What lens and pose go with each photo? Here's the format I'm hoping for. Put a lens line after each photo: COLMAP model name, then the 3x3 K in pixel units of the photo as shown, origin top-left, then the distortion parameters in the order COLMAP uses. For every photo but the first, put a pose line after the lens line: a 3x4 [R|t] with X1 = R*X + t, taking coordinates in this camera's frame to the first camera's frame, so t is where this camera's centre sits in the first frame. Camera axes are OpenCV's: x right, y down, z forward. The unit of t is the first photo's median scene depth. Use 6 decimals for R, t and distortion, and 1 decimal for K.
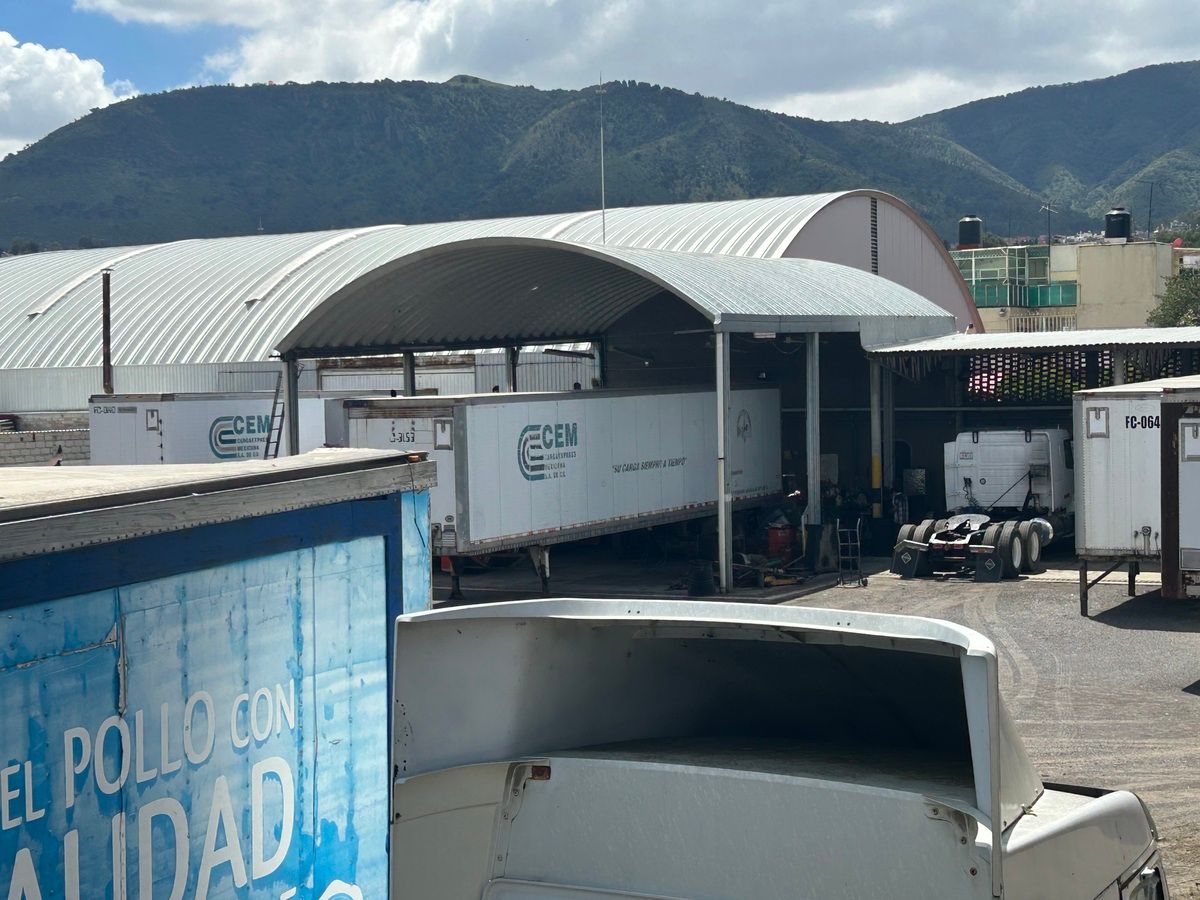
lens RADIAL K [[2052.7, 0, 596.6], [0, 2052.7, 400.0], [0, 0, 1]] dist [0.120134, 0.000000]
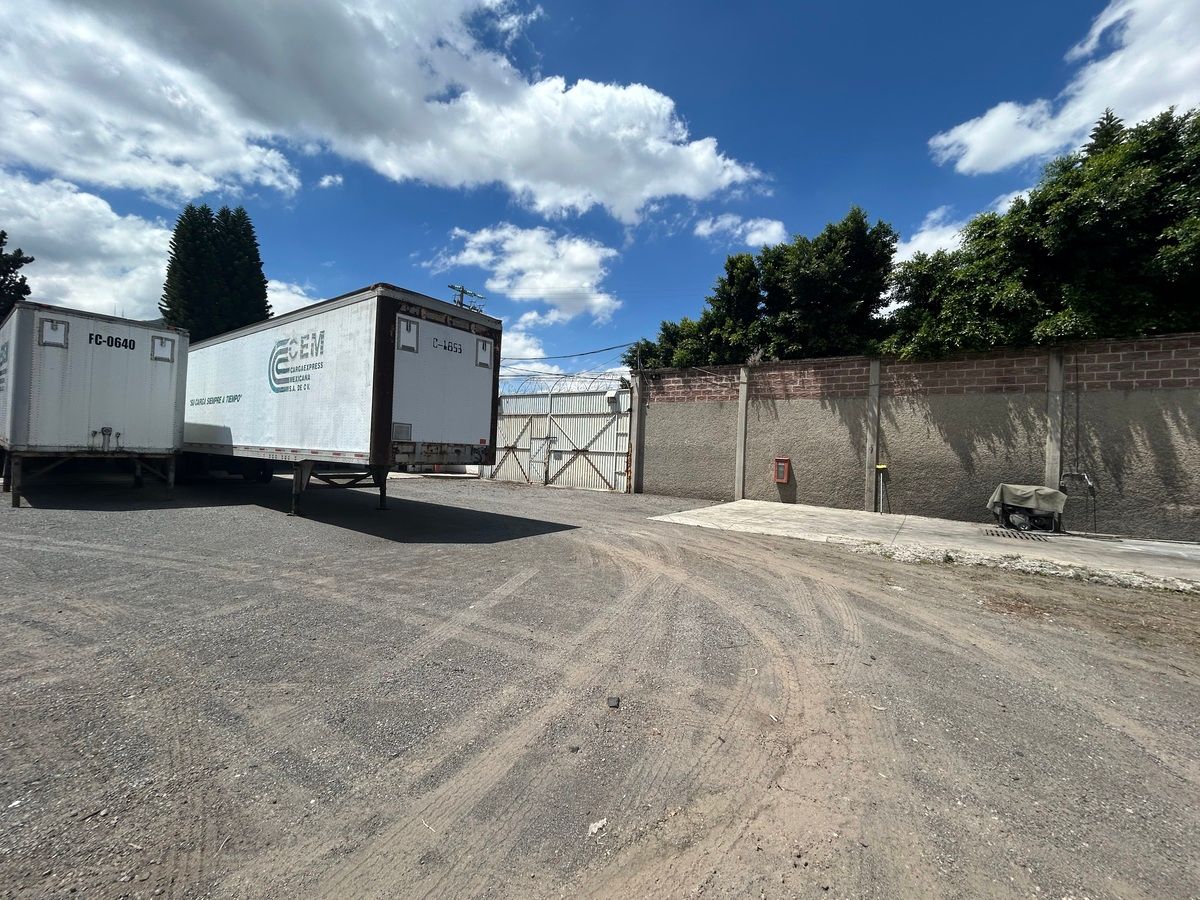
lens RADIAL K [[482.3, 0, 585.0], [0, 482.3, 460.4], [0, 0, 1]] dist [0.002483, -0.000282]
pose [[0.126840, 0.009632, 0.991876, 0.015631], [-0.033218, 0.999433, -0.005457, 0.062054], [-0.991367, -0.032256, 0.127088, 0.583465]]
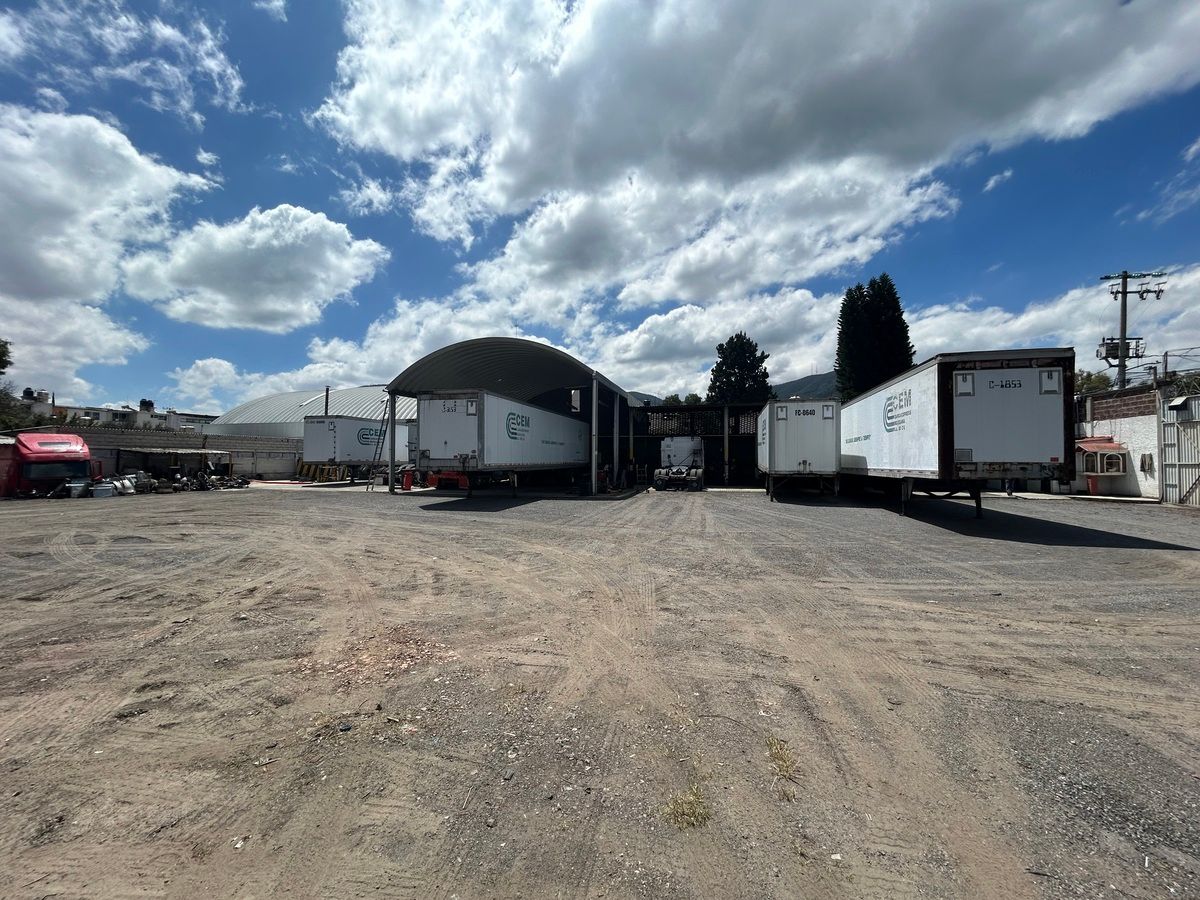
lens RADIAL K [[482.3, 0, 601.9], [0, 482.3, 446.8], [0, 0, 1]] dist [0.002483, -0.000282]
pose [[0.969842, 0.029296, 0.241968, -0.057411], [-0.019326, 0.998868, -0.043474, 0.062662], [-0.242967, 0.037487, 0.969310, 0.473768]]
